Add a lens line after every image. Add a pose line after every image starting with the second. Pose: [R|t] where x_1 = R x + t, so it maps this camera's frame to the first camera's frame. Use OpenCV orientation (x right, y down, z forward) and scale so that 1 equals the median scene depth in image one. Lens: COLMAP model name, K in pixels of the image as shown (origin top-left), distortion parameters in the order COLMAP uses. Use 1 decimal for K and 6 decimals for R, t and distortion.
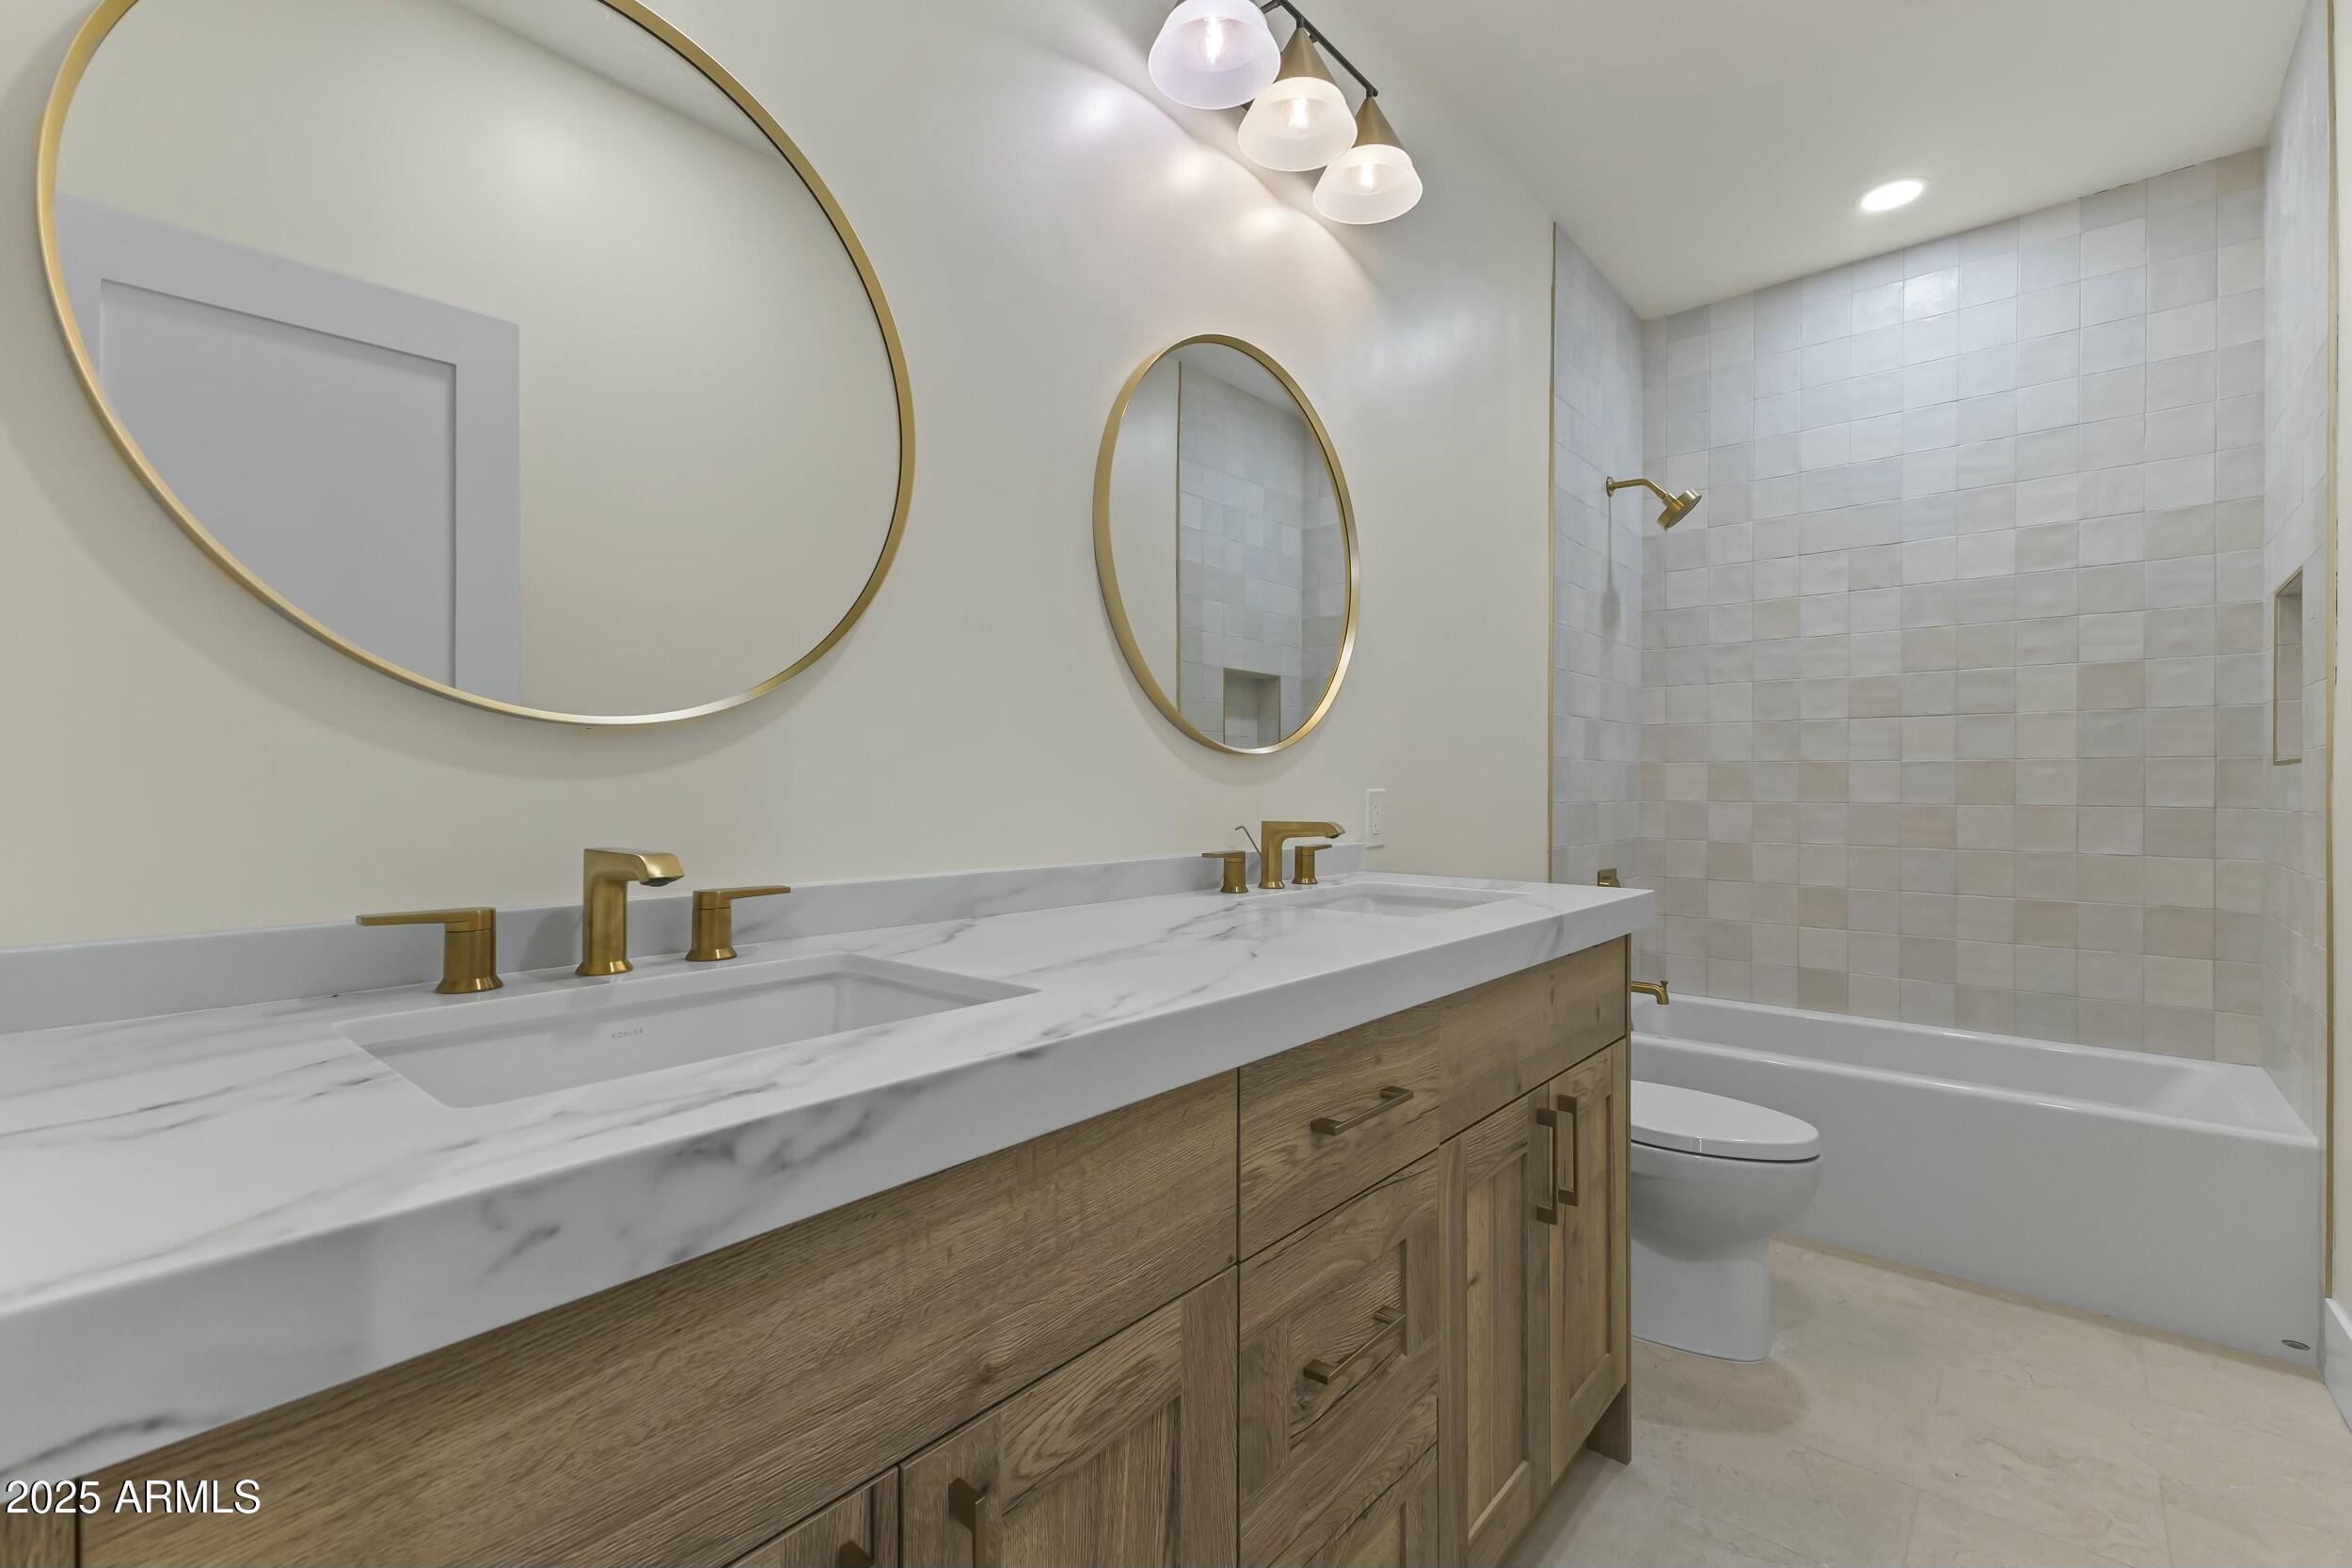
lens RADIAL K [[1018.8, 0, 1177.1], [0, 1018.8, 787.9], [0, 0, 1]] dist [0.010302, -0.003054]
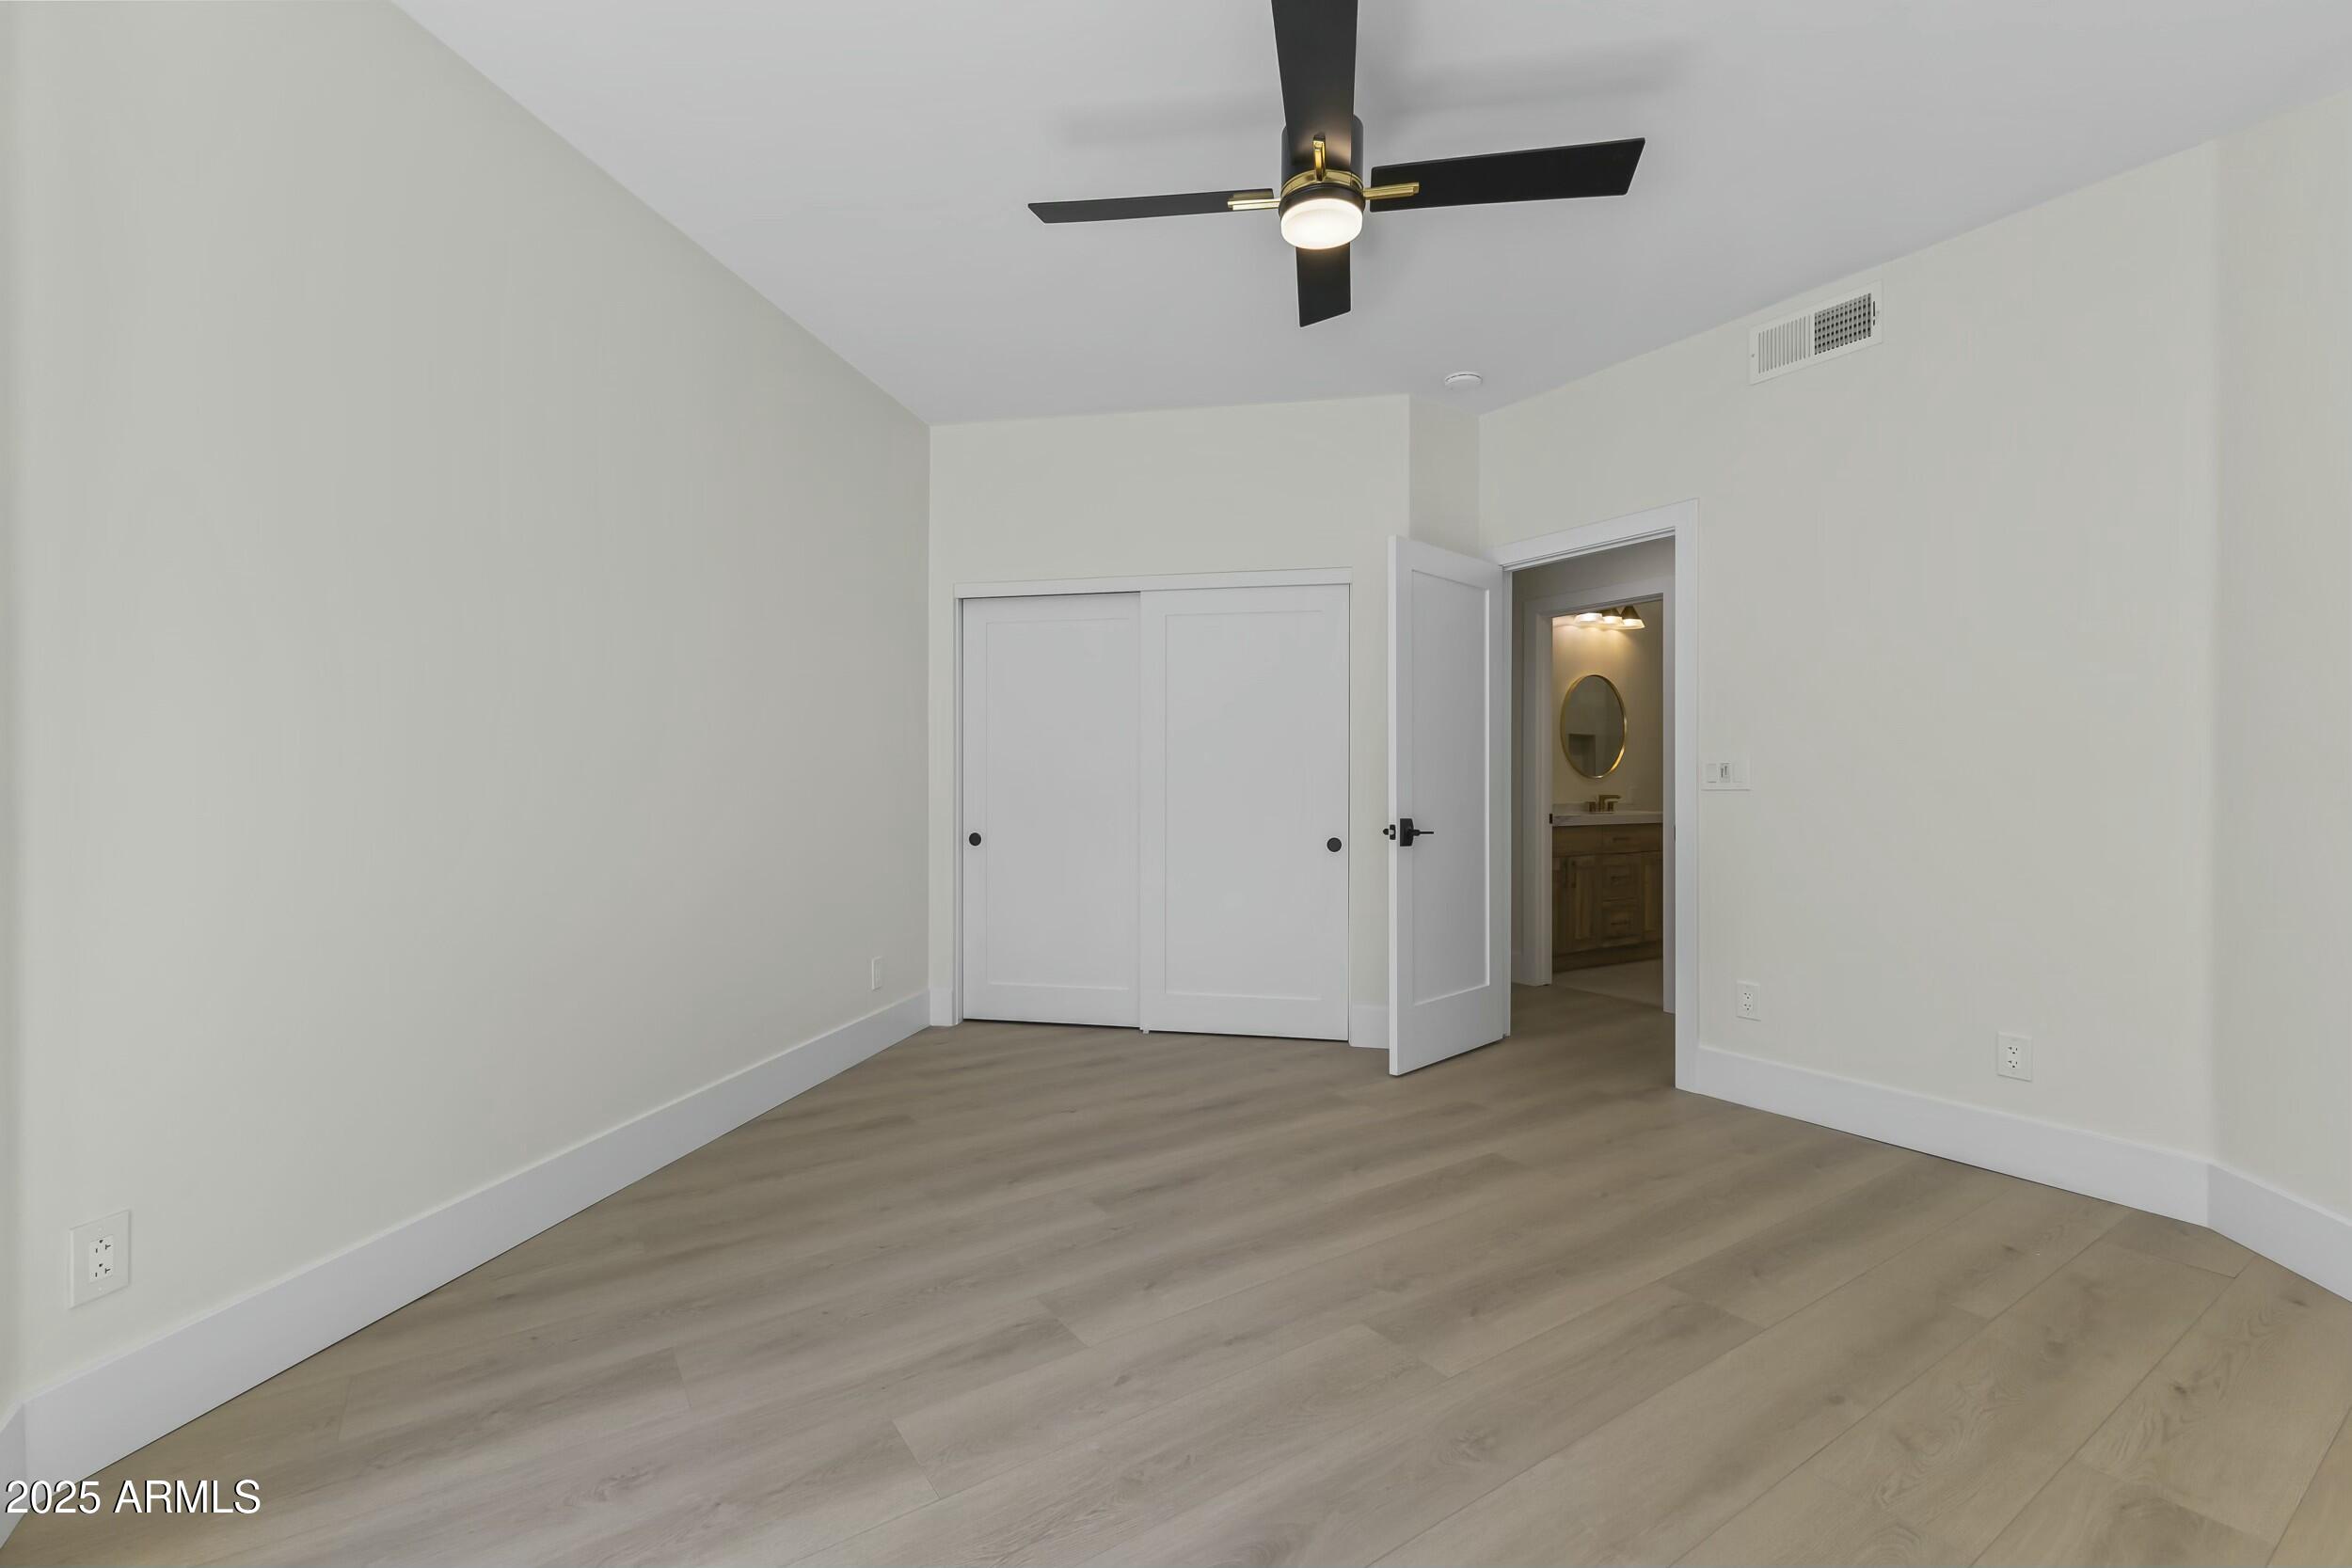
lens RADIAL K [[1018.8, 0, 1175.3], [0, 1018.8, 788.6], [0, 0, 1]] dist [0.010302, -0.003054]
pose [[0.963900, -0.004106, -0.266232, -0.467581], [0.003520, 0.999990, -0.002677, 0.012752], [0.266240, 0.001644, 0.963905, -3.407500]]
